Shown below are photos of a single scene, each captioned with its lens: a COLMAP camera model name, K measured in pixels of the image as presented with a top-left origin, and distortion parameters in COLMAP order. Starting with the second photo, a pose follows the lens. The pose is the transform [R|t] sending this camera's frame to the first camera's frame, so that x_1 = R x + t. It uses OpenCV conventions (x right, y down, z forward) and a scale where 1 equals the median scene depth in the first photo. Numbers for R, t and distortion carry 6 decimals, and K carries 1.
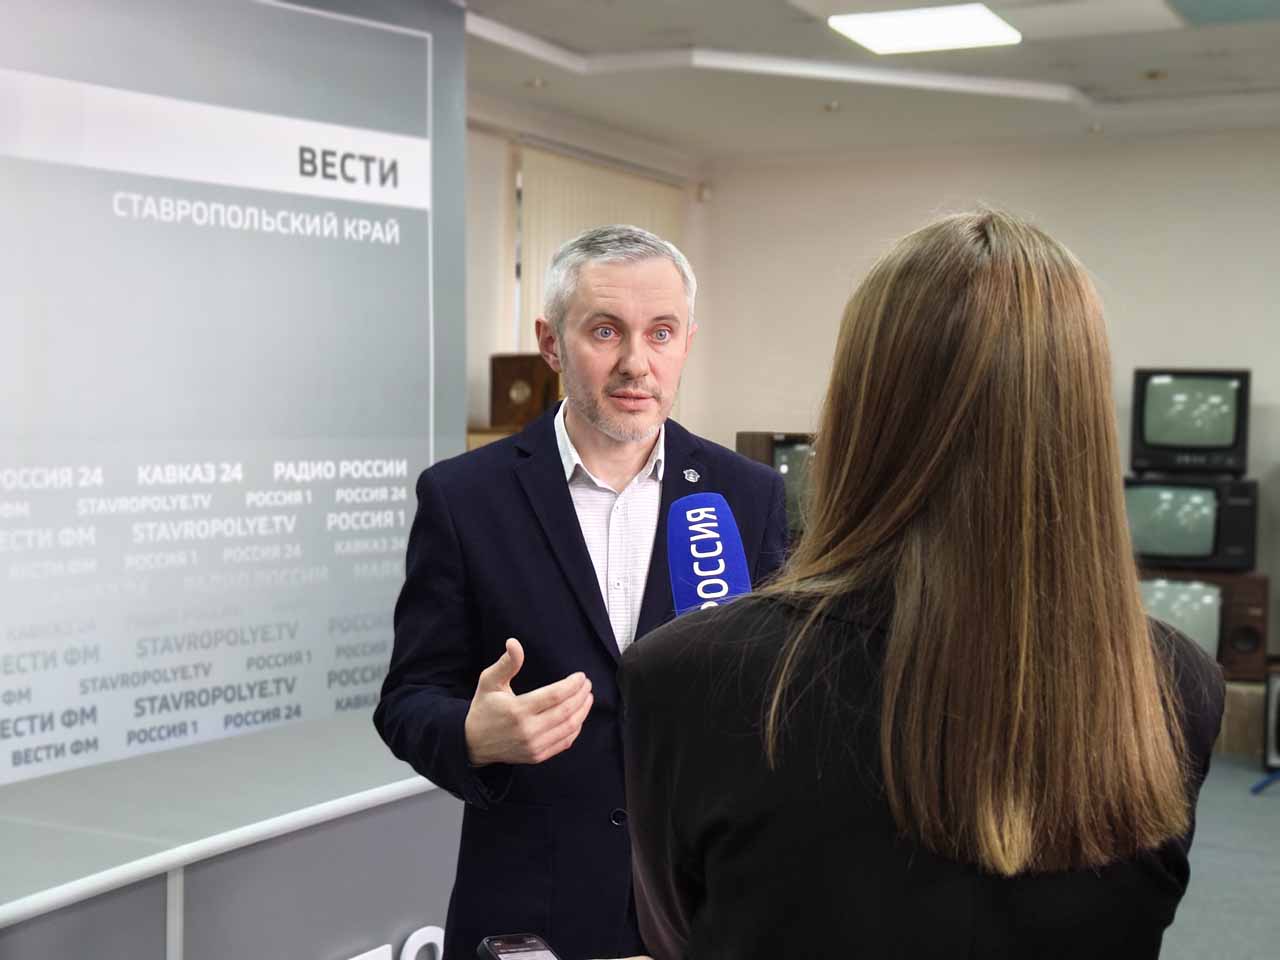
lens RADIAL K [[1750.0, 0, 639.2], [0, 1750.0, 474.8], [0, 0, 1]] dist [0.017515, 0.000000]
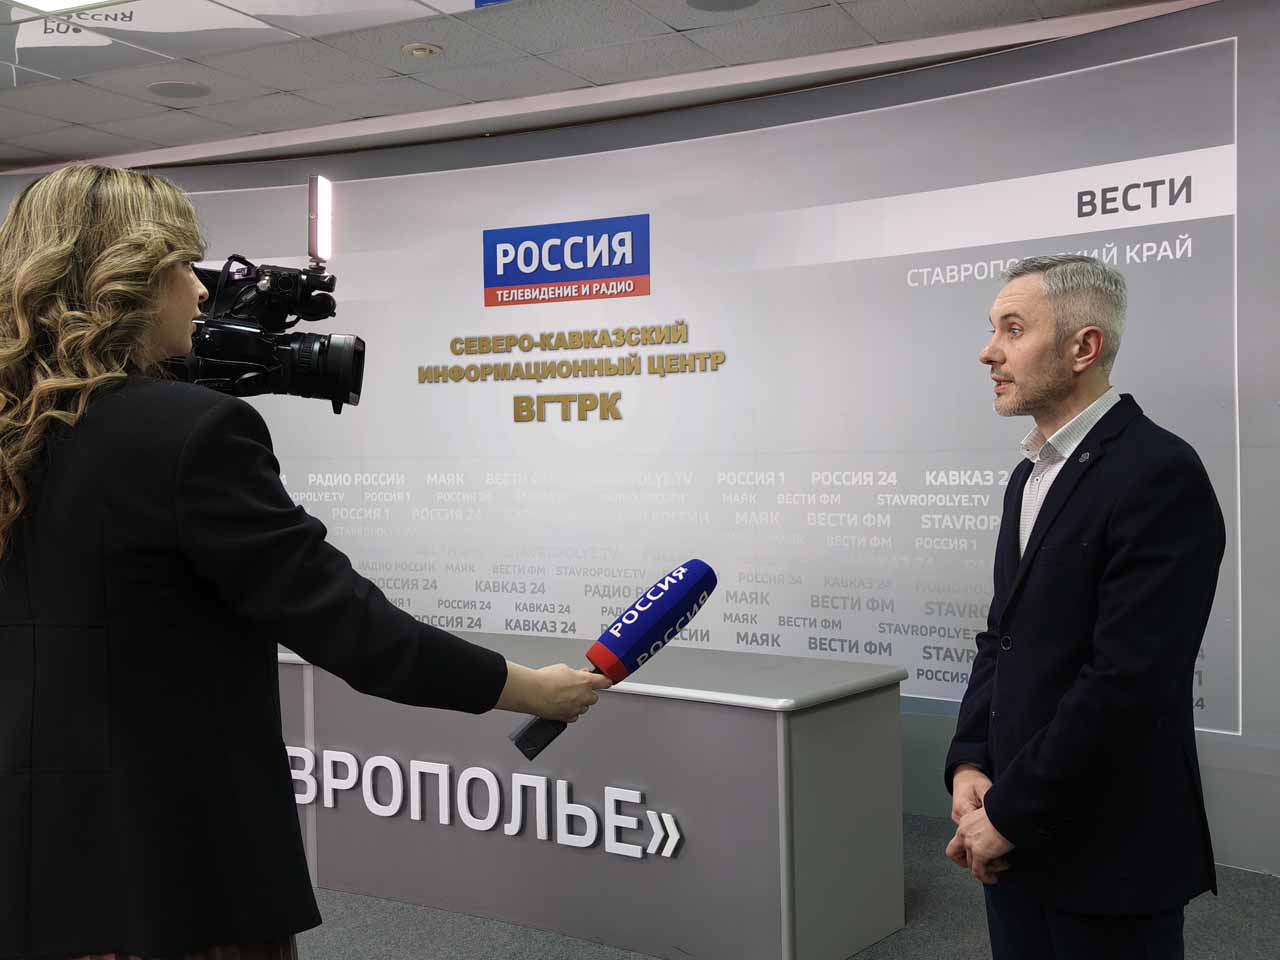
lens RADIAL K [[1367.7, 0, 651.3], [0, 1367.7, 458.8], [0, 0, 1]] dist [0.080722, 0.000000]
pose [[0.020423, 0.008245, -0.999757, 0.727973], [-0.012850, 0.999886, 0.007984, -0.019442], [0.999709, 0.012684, 0.020527, 0.741384]]
